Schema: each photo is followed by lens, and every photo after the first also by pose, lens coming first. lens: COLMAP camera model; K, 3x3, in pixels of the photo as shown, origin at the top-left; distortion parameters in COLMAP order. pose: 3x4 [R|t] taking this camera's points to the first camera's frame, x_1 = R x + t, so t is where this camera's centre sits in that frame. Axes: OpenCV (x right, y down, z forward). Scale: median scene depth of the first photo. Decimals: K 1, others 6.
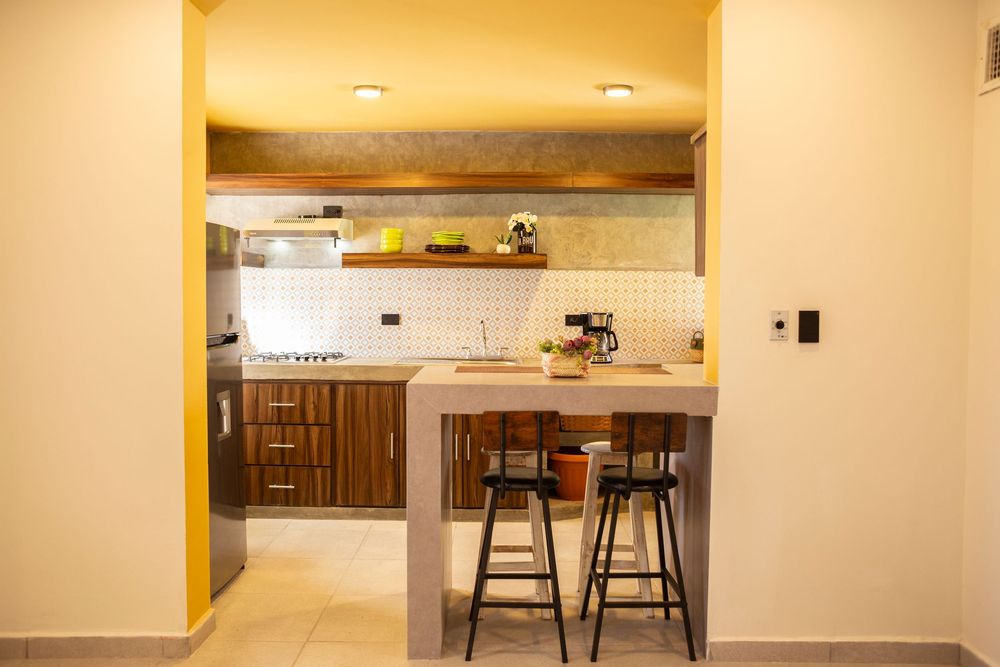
lens RADIAL K [[805.5, 0, 500.0], [0, 805.5, 333.5], [0, 0, 1]] dist [-0.027443, -0.000612]
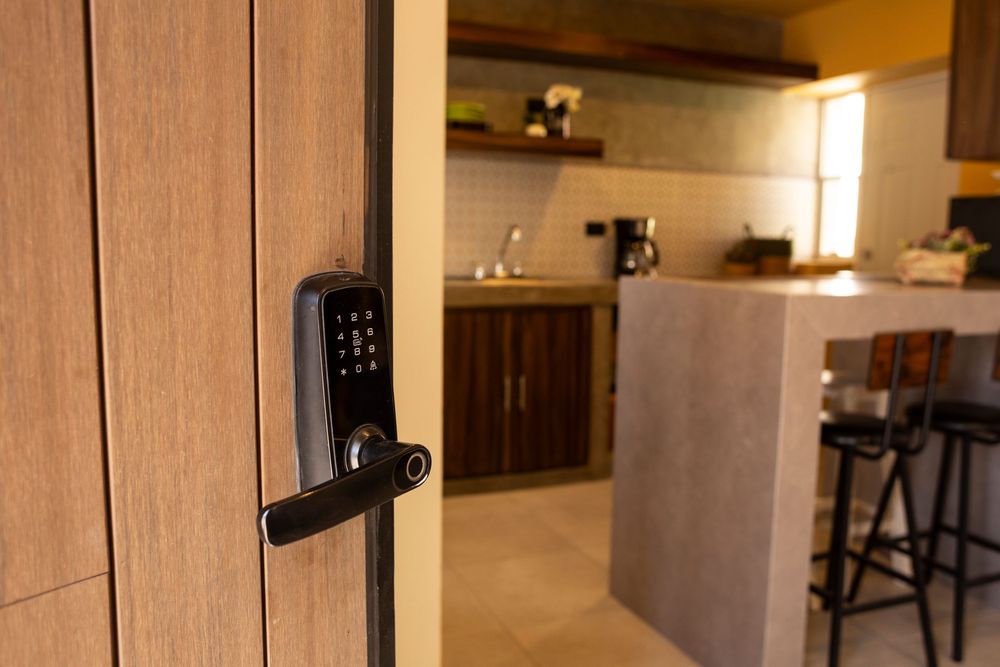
lens RADIAL K [[808.5, 0, 500.0], [0, 808.5, 333.5], [0, 0, 1]] dist [-0.105233, 0.143473]
pose [[0.920960, -0.039324, 0.387667, -0.328741], [0.009428, 0.996852, 0.078721, 0.024748], [-0.389542, -0.068844, 0.918432, 0.304011]]
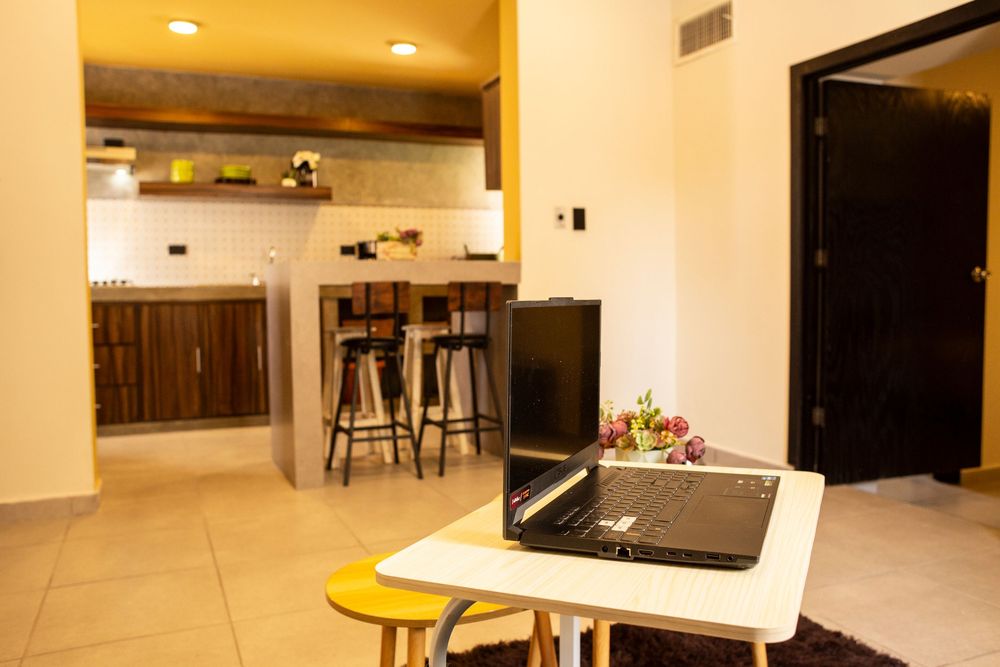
lens RADIAL K [[808.5, 0, 500.0], [0, 808.5, 333.5], [0, 0, 1]] dist [-0.105233, 0.143473]
pose [[0.912439, -0.040791, 0.407174, -0.189055], [0.037932, 0.999166, 0.015097, 0.097123], [-0.407450, 0.001670, 0.913226, -0.131890]]
